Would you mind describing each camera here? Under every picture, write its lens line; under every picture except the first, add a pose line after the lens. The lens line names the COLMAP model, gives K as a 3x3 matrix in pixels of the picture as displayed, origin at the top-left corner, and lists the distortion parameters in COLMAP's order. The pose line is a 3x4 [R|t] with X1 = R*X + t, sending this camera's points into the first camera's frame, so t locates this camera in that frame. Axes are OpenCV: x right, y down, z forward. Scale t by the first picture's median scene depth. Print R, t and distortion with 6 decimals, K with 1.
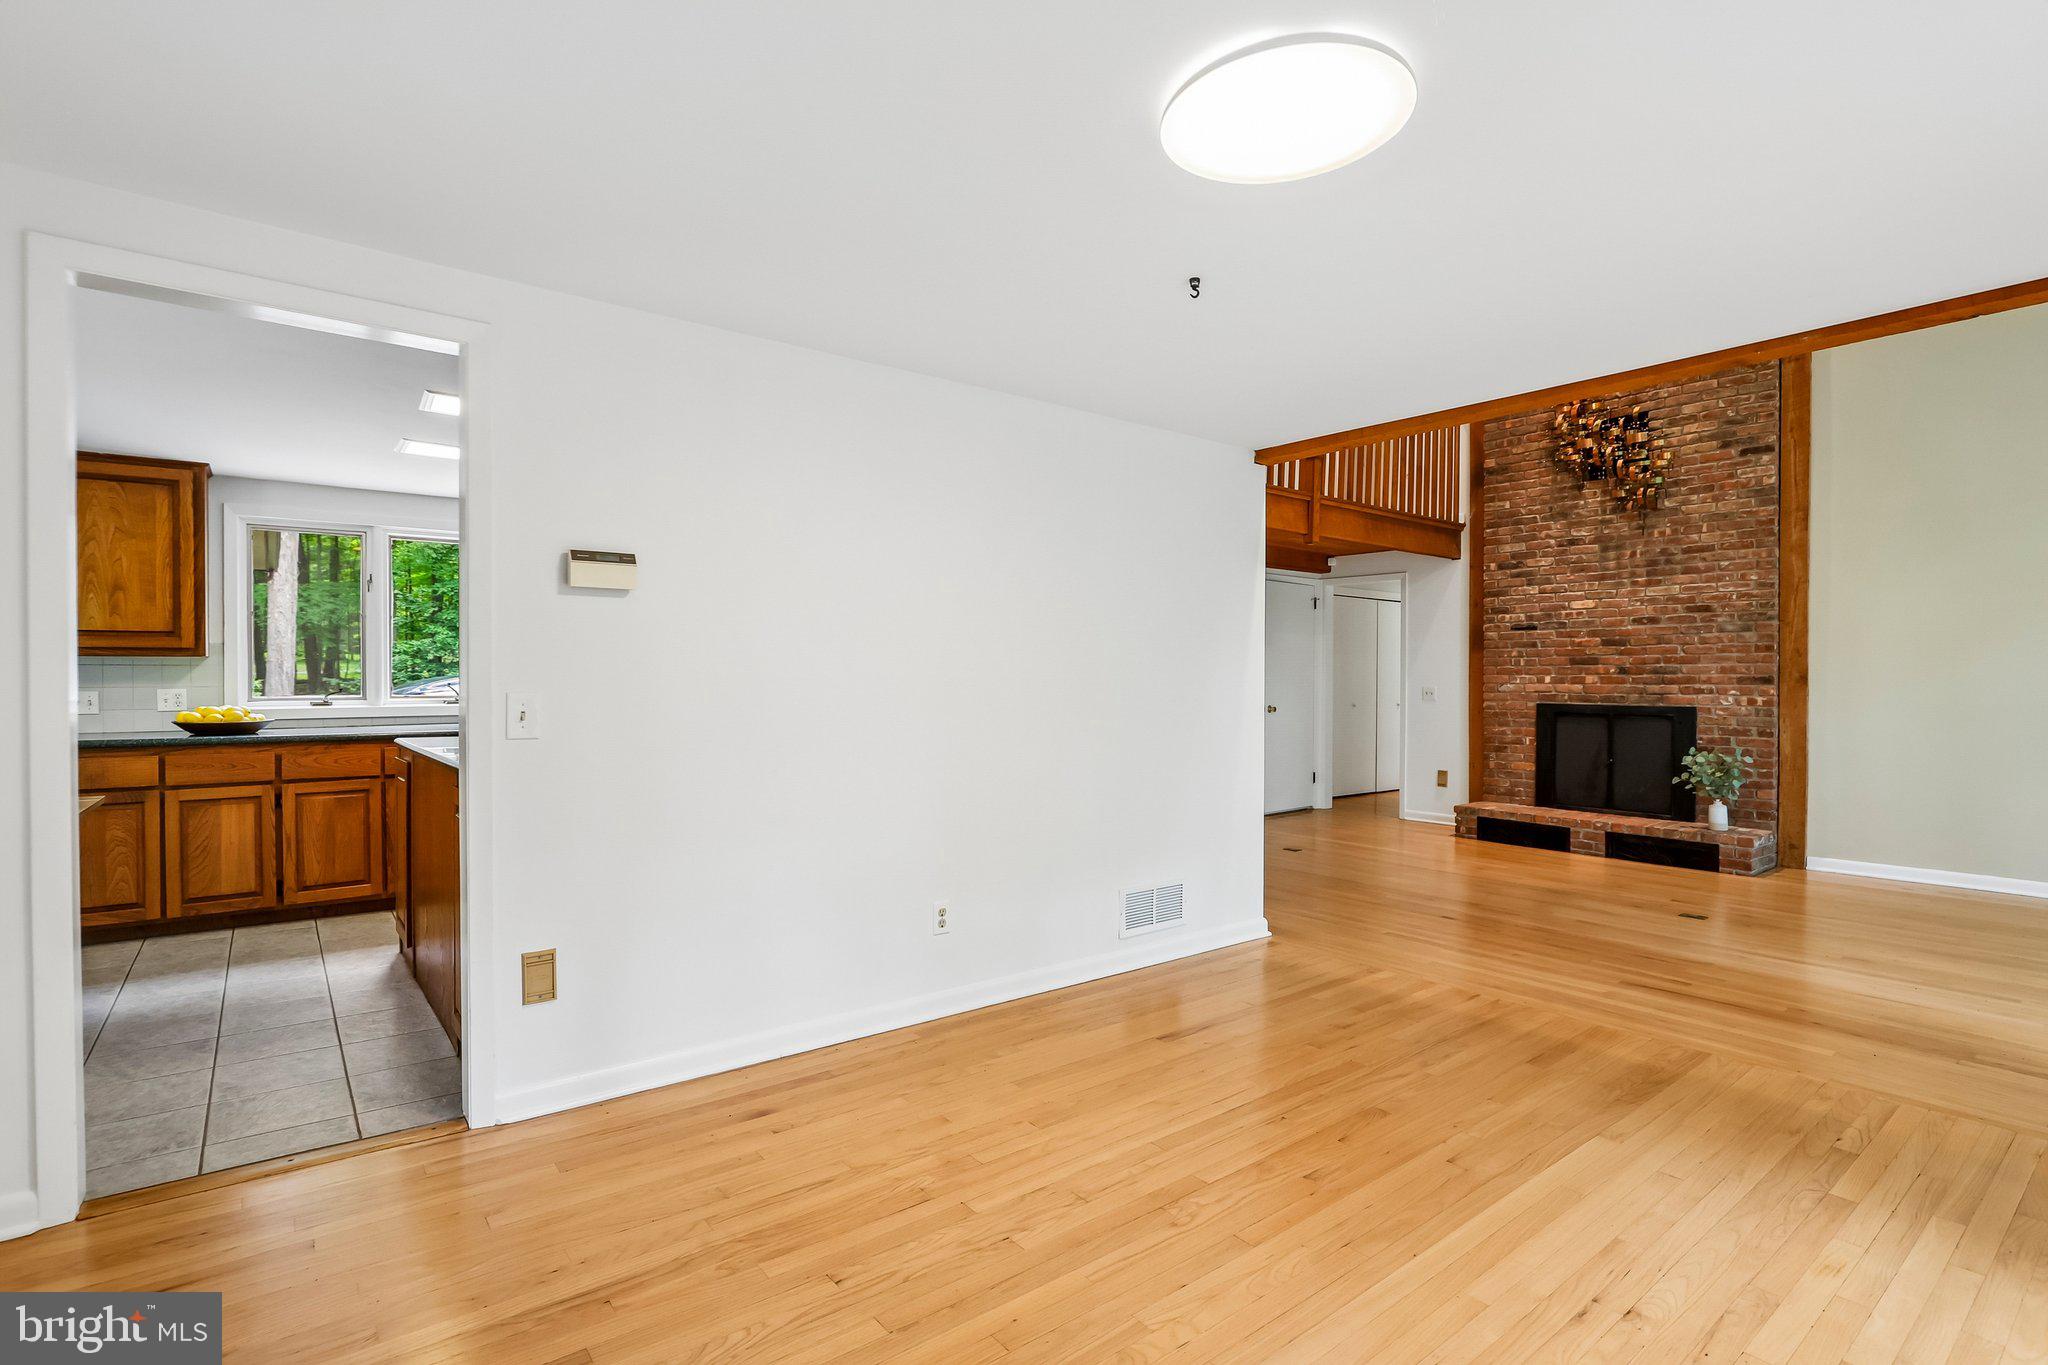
lens RADIAL K [[976.3, 0, 1008.5], [0, 976.3, 684.4], [0, 0, 1]] dist [-0.019236, 0.003650]
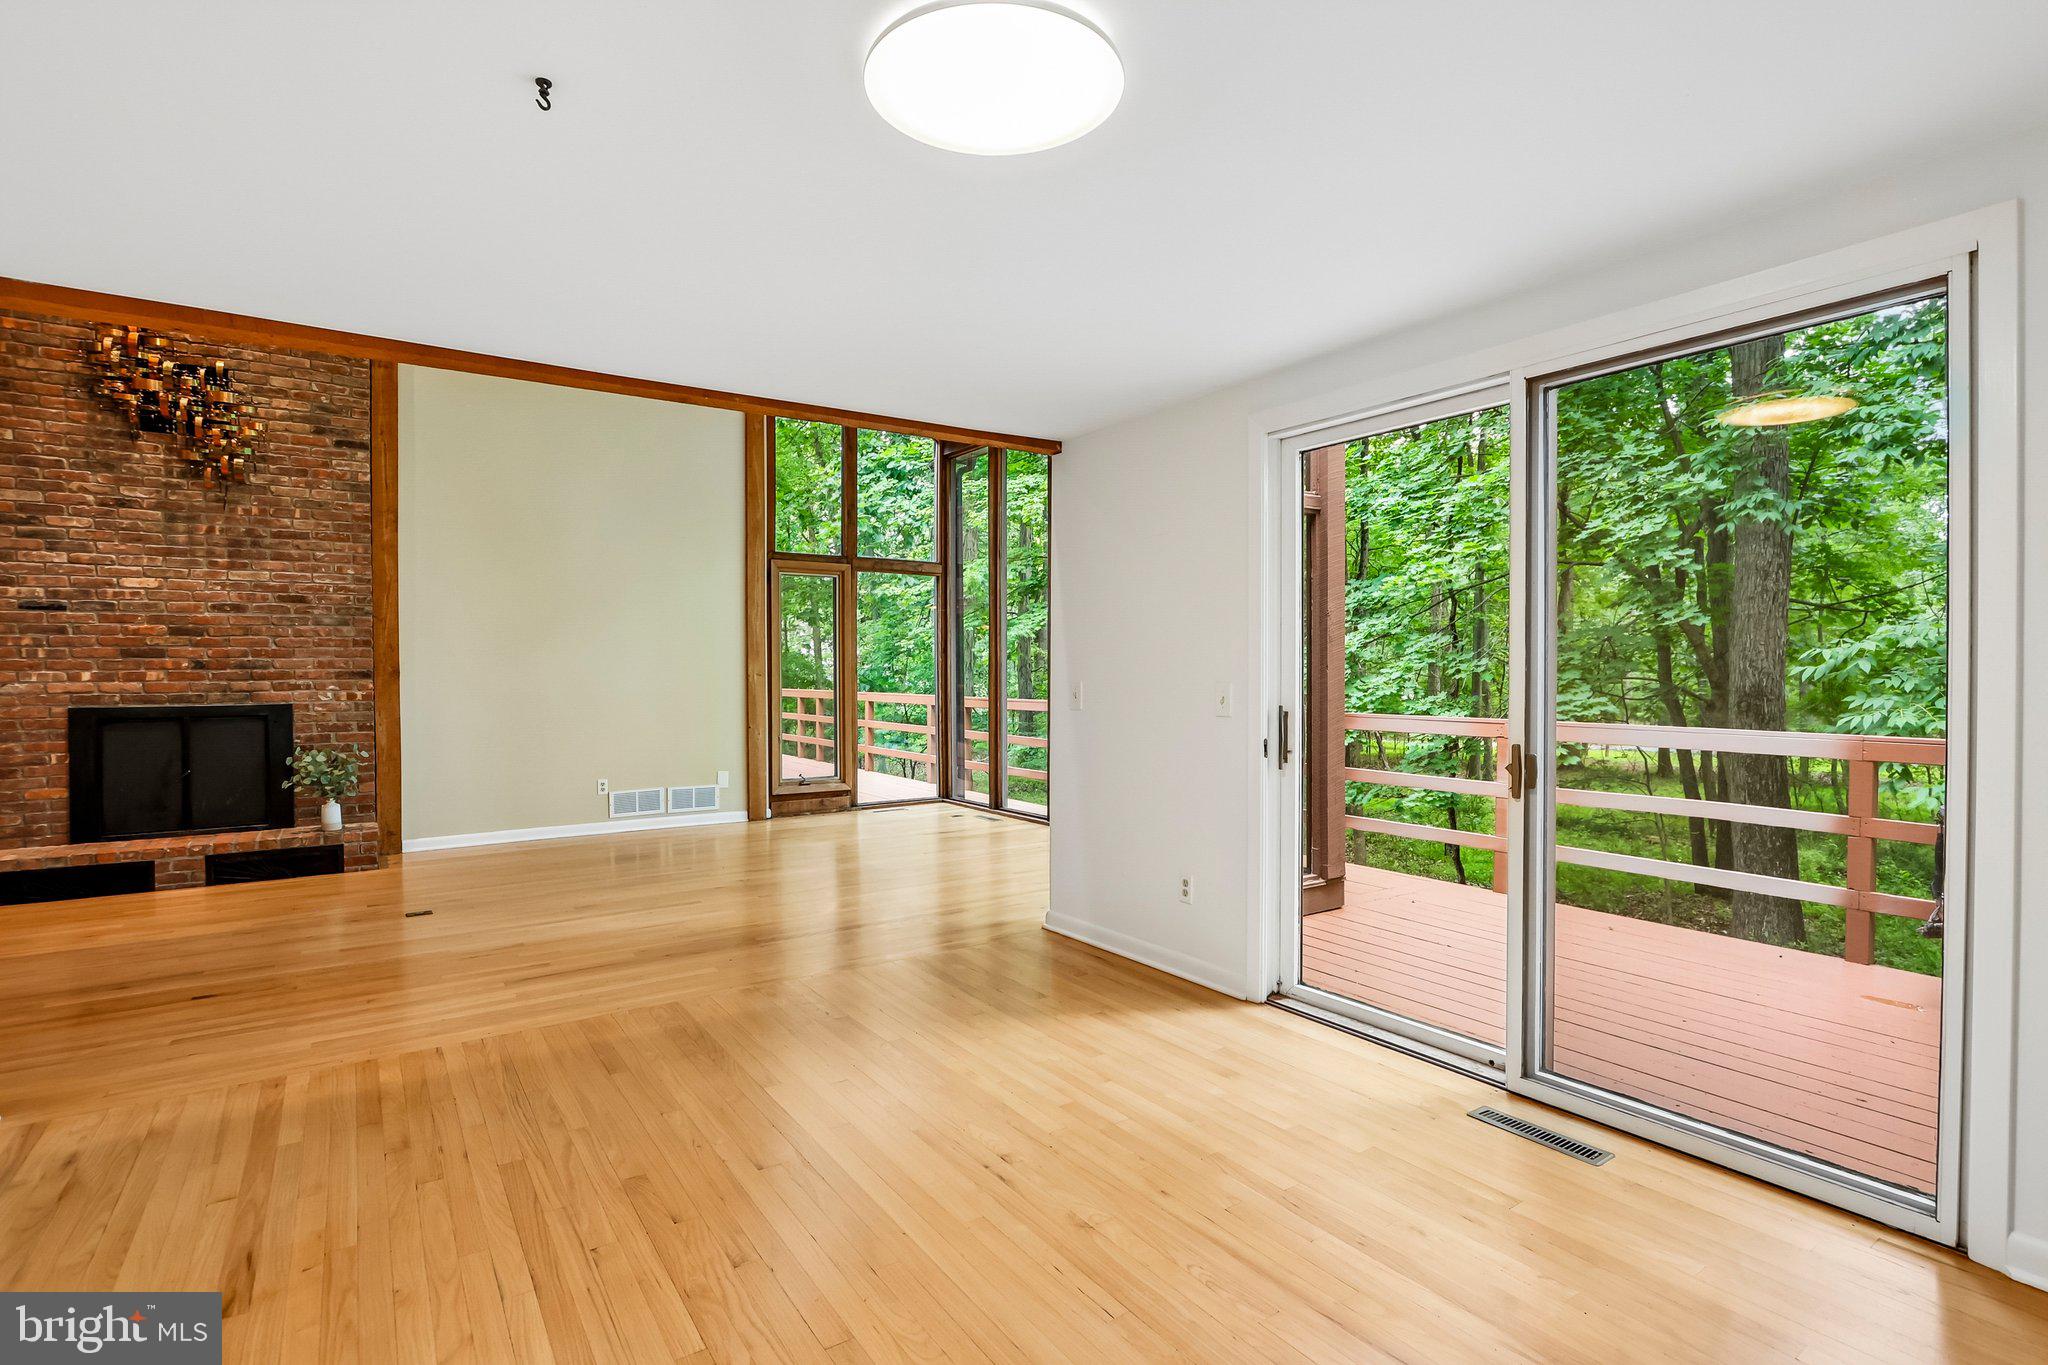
lens RADIAL K [[976.3, 0, 1014.4], [0, 976.3, 683.8], [0, 0, 1]] dist [-0.019236, 0.003650]
pose [[0.055043, -0.017226, 0.998335, -0.179623], [0.012510, 0.999785, 0.016561, -0.002839], [-0.998406, 0.011577, 0.055247, 0.247276]]
